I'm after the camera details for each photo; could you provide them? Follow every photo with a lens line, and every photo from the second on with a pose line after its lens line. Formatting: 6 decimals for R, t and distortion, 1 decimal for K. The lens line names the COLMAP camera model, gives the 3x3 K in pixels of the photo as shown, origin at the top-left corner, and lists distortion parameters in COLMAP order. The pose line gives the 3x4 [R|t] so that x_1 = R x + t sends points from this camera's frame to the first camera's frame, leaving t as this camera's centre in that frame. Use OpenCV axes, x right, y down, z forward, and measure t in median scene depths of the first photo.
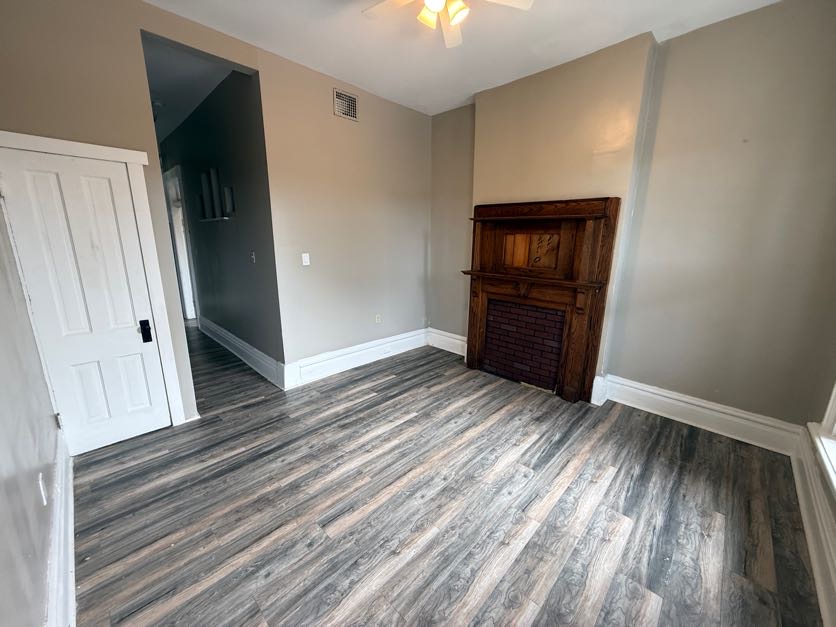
lens RADIAL K [[333.5, 0, 415.8], [0, 333.5, 314.4], [0, 0, 1]] dist [0.010866, 0.000355]
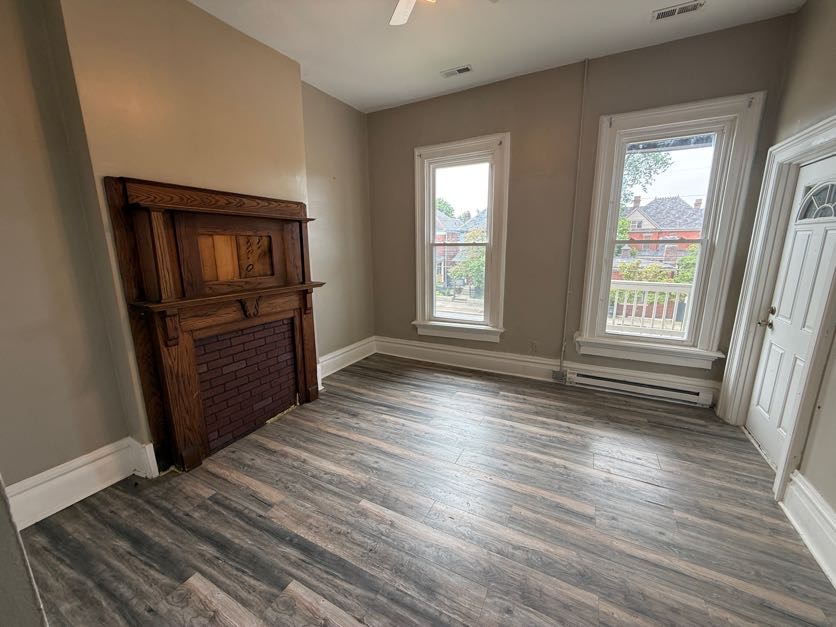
lens RADIAL K [[333.5, 0, 416.3], [0, 333.5, 312.9], [0, 0, 1]] dist [0.010866, 0.000355]
pose [[-0.282139, -0.205640, 0.937075, -0.558145], [0.220044, 0.936847, 0.271842, -0.208006], [-0.933798, 0.282895, -0.219071, 0.903296]]
